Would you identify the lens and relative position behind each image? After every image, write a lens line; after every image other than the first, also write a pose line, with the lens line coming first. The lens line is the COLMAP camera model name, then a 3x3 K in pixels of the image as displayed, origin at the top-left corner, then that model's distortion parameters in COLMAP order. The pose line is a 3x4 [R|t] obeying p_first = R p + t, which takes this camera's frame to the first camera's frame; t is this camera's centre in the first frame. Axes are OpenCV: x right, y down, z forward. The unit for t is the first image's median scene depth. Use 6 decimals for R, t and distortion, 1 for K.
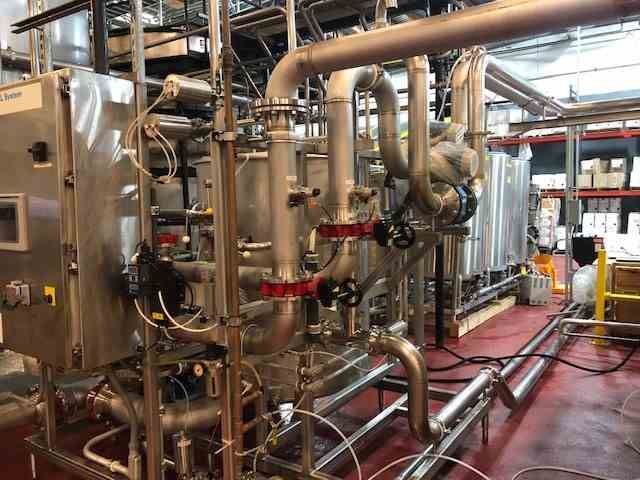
lens RADIAL K [[518.3, 0, 320.0], [0, 518.3, 240.0], [0, 0, 1]] dist [0.065033, -0.001668]
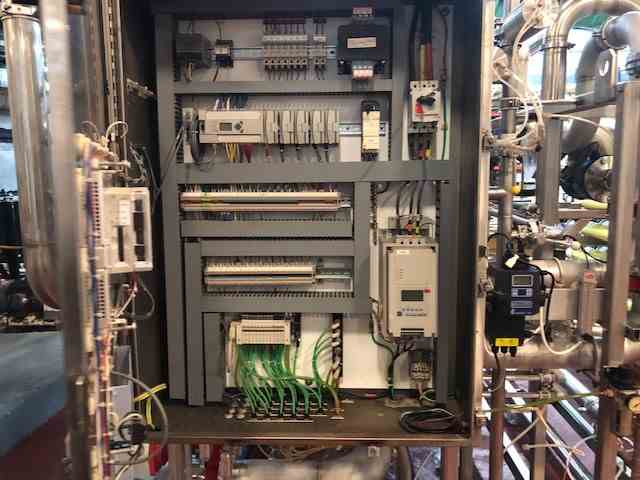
lens RADIAL K [[517.5, 0, 320.0], [0, 517.5, 240.0], [0, 0, 1]] dist [0.000158, -0.000042]
pose [[0.837211, -0.068526, 0.542569, -0.900073], [0.041209, 0.997203, 0.062359, -0.043502], [-0.545325, -0.029849, 0.837693, 0.574004]]
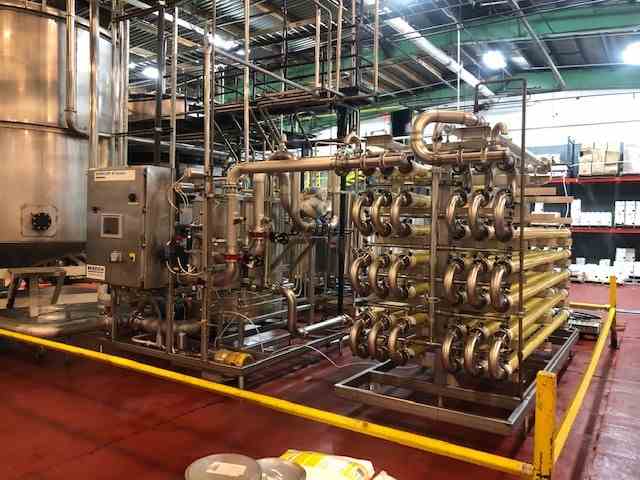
lens RADIAL K [[518.3, 0, 320.0], [0, 518.3, 240.0], [0, 0, 1]] dist [0.065033, -0.001668]
pose [[0.998273, 0.040517, 0.042528, 0.228117], [-0.038282, 0.997907, -0.052114, 0.115649], [-0.044551, 0.050396, 0.997735, -1.370513]]
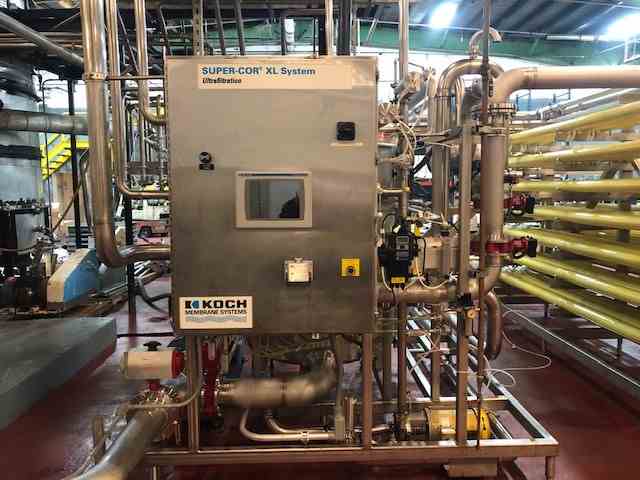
lens RADIAL K [[518.3, 0, 320.0], [0, 518.3, 240.0], [0, 0, 1]] dist [0.065033, -0.001668]
pose [[0.799249, -0.054173, 0.598554, -1.149005], [0.045907, 0.998523, 0.029072, 0.016500], [-0.599245, 0.004242, 0.800555, 0.192137]]
